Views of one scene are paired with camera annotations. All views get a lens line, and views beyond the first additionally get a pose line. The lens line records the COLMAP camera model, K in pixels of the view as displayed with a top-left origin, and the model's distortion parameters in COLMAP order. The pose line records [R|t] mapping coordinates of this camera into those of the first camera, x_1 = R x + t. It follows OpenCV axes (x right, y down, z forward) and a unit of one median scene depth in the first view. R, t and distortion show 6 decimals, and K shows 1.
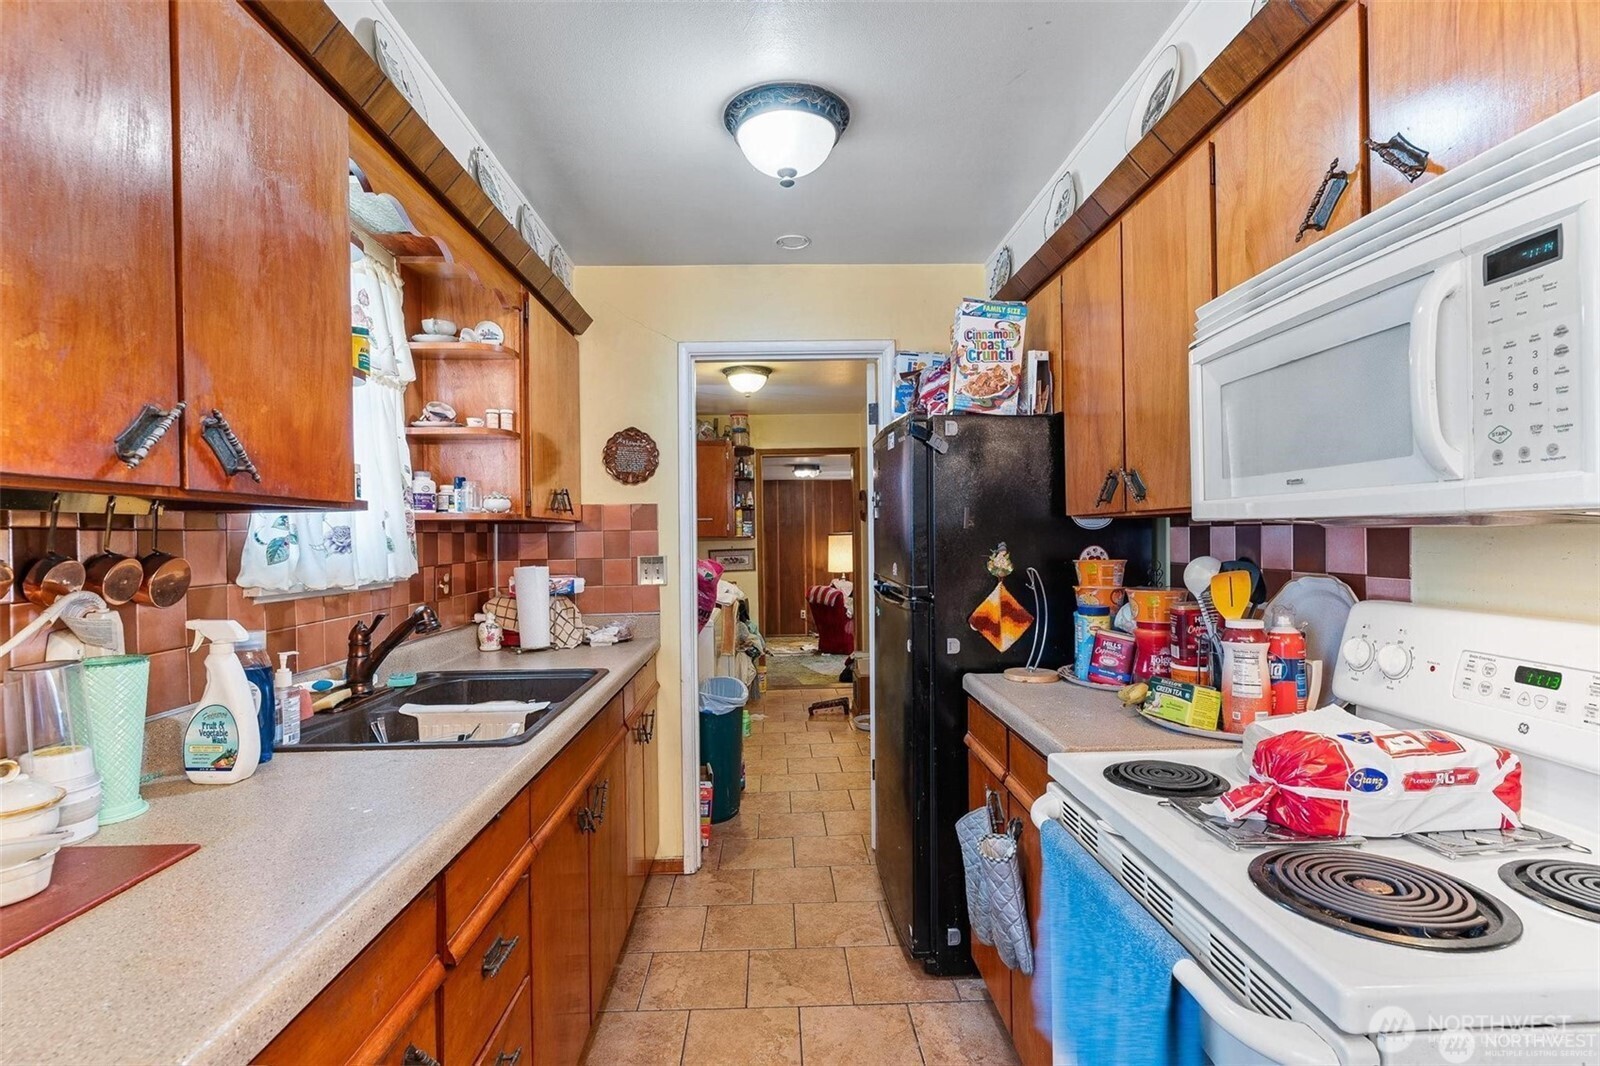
lens RADIAL K [[766.2, 0, 803.8], [0, 766.2, 538.4], [0, 0, 1]] dist [0.005009, -0.002166]
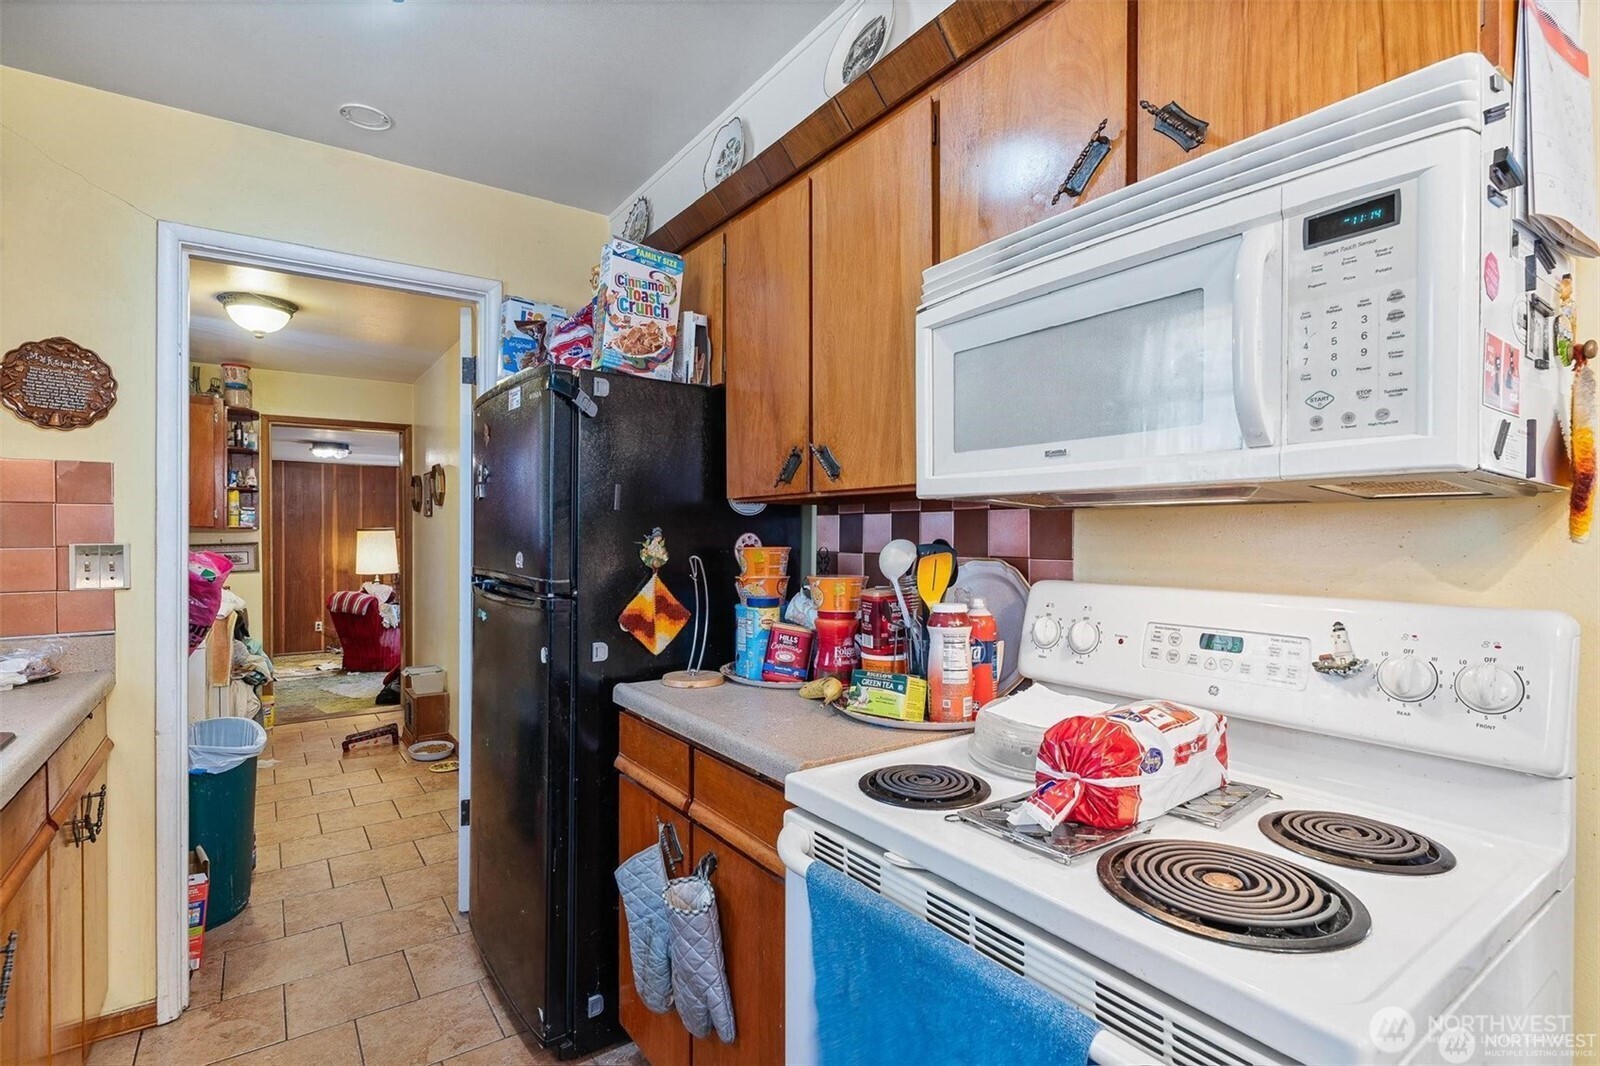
lens RADIAL K [[766.2, 0, 803.8], [0, 766.2, 538.4], [0, 0, 1]] dist [0.005009, -0.002166]
pose [[0.840487, 0.012245, 0.541694, -0.073878], [-0.011273, 0.999923, -0.005112, 0.021835], [-0.541715, -0.001810, 0.840560, 0.202688]]
